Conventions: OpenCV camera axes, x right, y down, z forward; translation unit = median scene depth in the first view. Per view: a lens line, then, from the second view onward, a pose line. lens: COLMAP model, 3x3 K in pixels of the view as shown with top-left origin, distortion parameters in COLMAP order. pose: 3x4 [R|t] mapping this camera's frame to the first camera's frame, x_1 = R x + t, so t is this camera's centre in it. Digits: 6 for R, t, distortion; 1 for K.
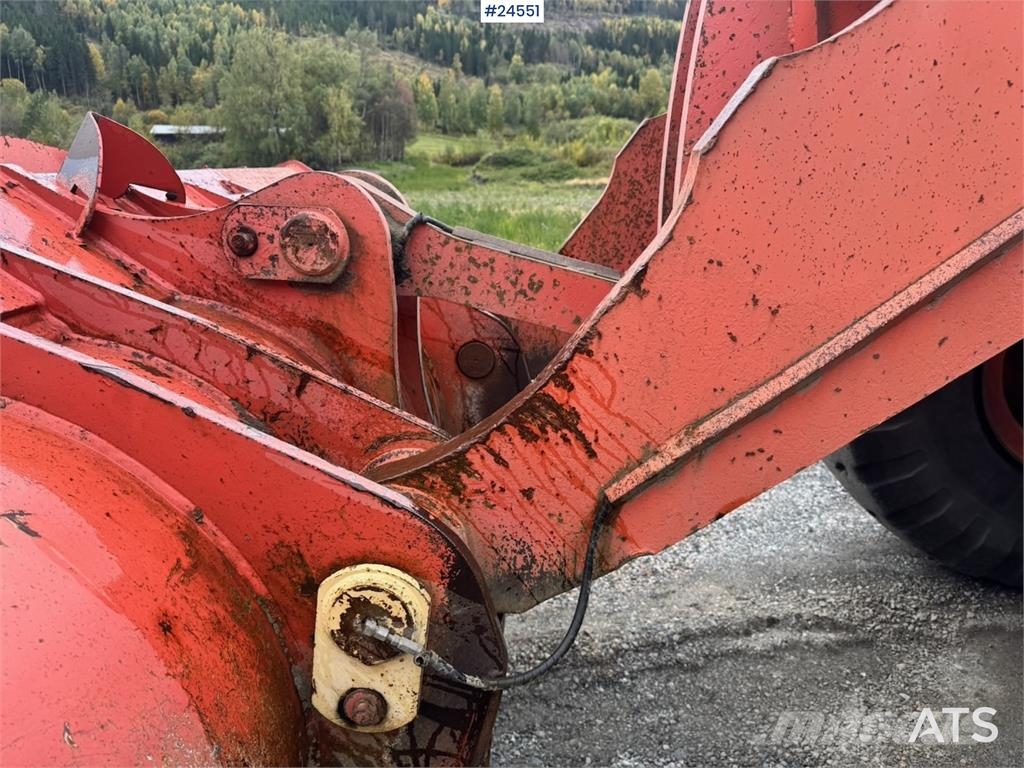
lens RADIAL K [[730.7, 0, 519.9], [0, 730.7, 387.3], [0, 0, 1]] dist [0.073012, -0.125374]
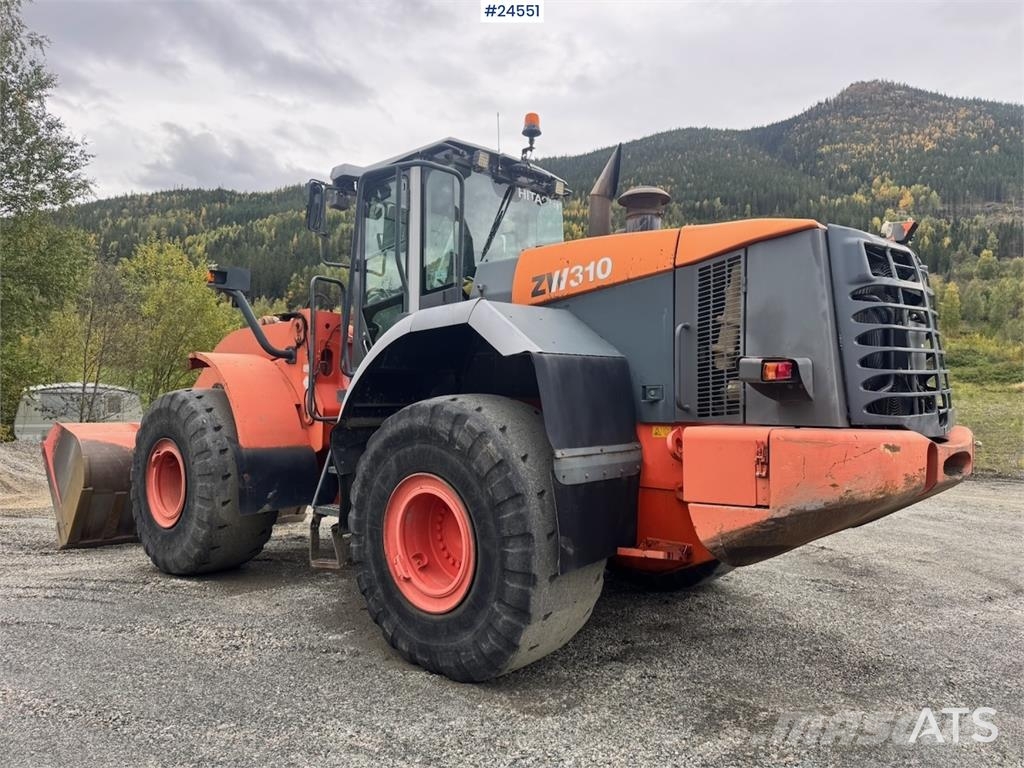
lens RADIAL K [[742.6, 0, 510.8], [0, 742.6, 385.6], [0, 0, 1]] dist [0.003146, -0.010852]
pose [[0.830978, 0.038027, -0.555003, 0.060287], [-0.177285, 0.963747, -0.199406, 0.003989], [0.527300, 0.264096, 0.807594, -0.034345]]
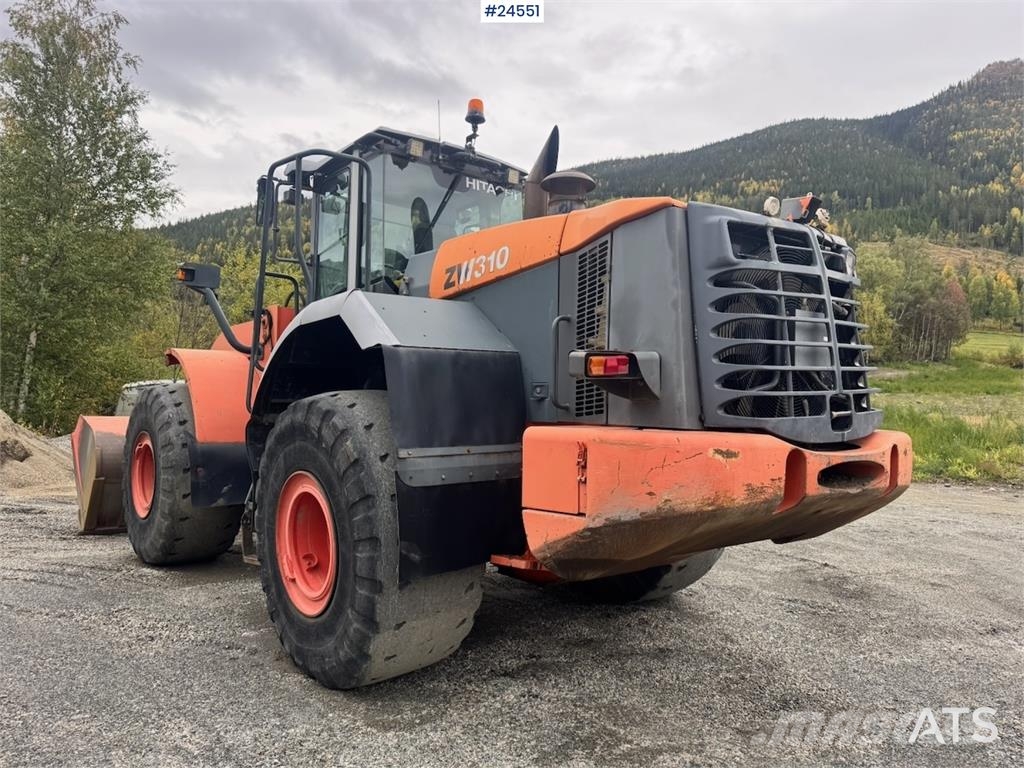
lens RADIAL K [[742.6, 0, 510.8], [0, 742.6, 385.6], [0, 0, 1]] dist [0.003146, -0.010852]
pose [[0.743725, 0.044352, -0.667013, 0.070229], [-0.212386, 0.961775, -0.172860, 0.000888], [0.633850, 0.270225, 0.724716, -0.023560]]
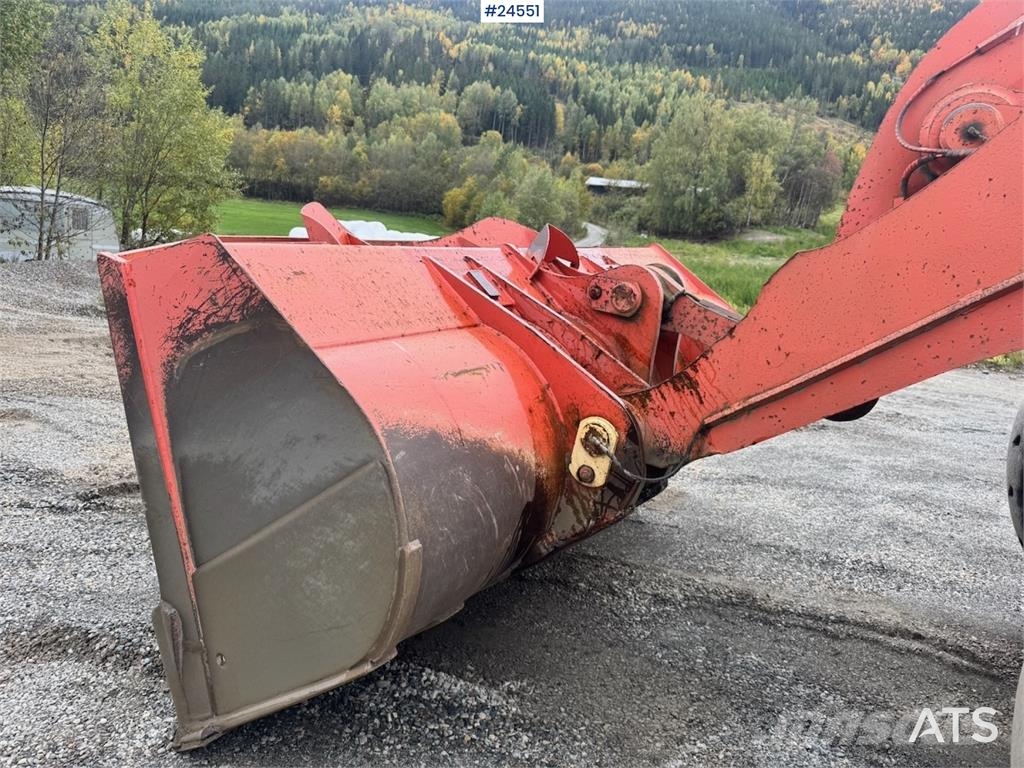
lens RADIAL K [[742.6, 0, 510.8], [0, 742.6, 385.6], [0, 0, 1]] dist [0.003146, -0.010852]
pose [[0.855214, 0.203022, -0.476855, 0.007837], [-0.239106, 0.970870, -0.015474, 0.002499], [0.459822, 0.127253, 0.878846, -0.015345]]
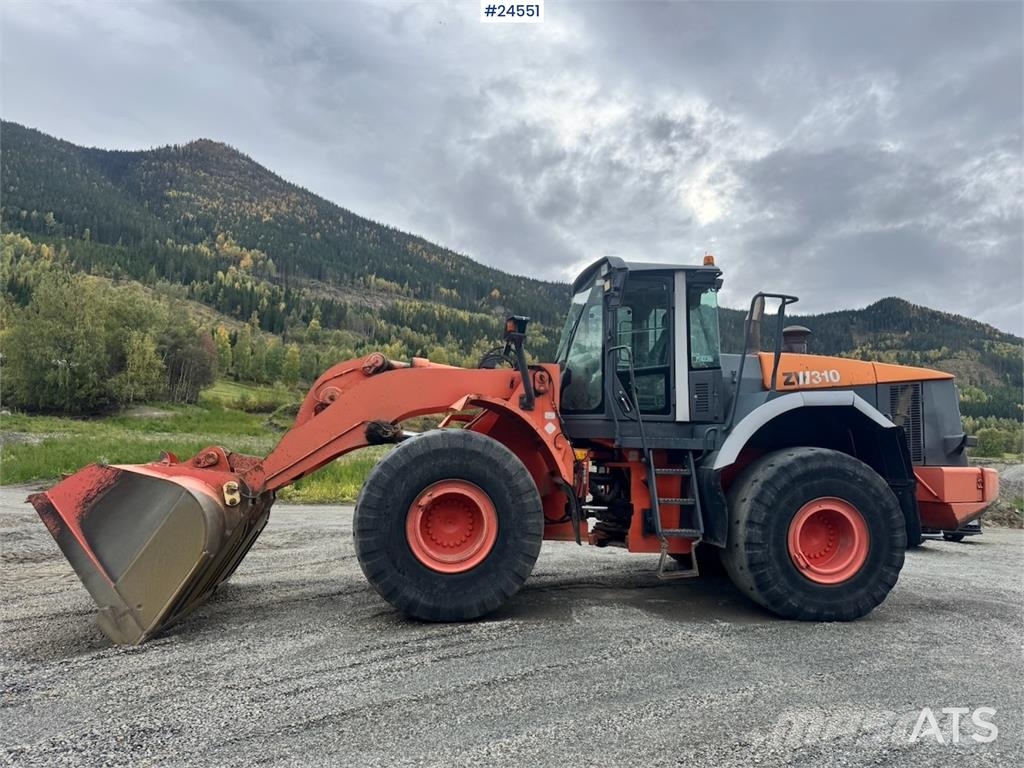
lens RADIAL K [[729.5, 0, 537.9], [0, 729.5, 397.2], [0, 0, 1]] dist [-0.005449, -0.006390]
pose [[0.946980, 0.095595, 0.306743, -0.027412], [0.009603, 0.945864, -0.324422, 0.015847], [-0.321150, 0.310167, 0.894795, -0.058961]]
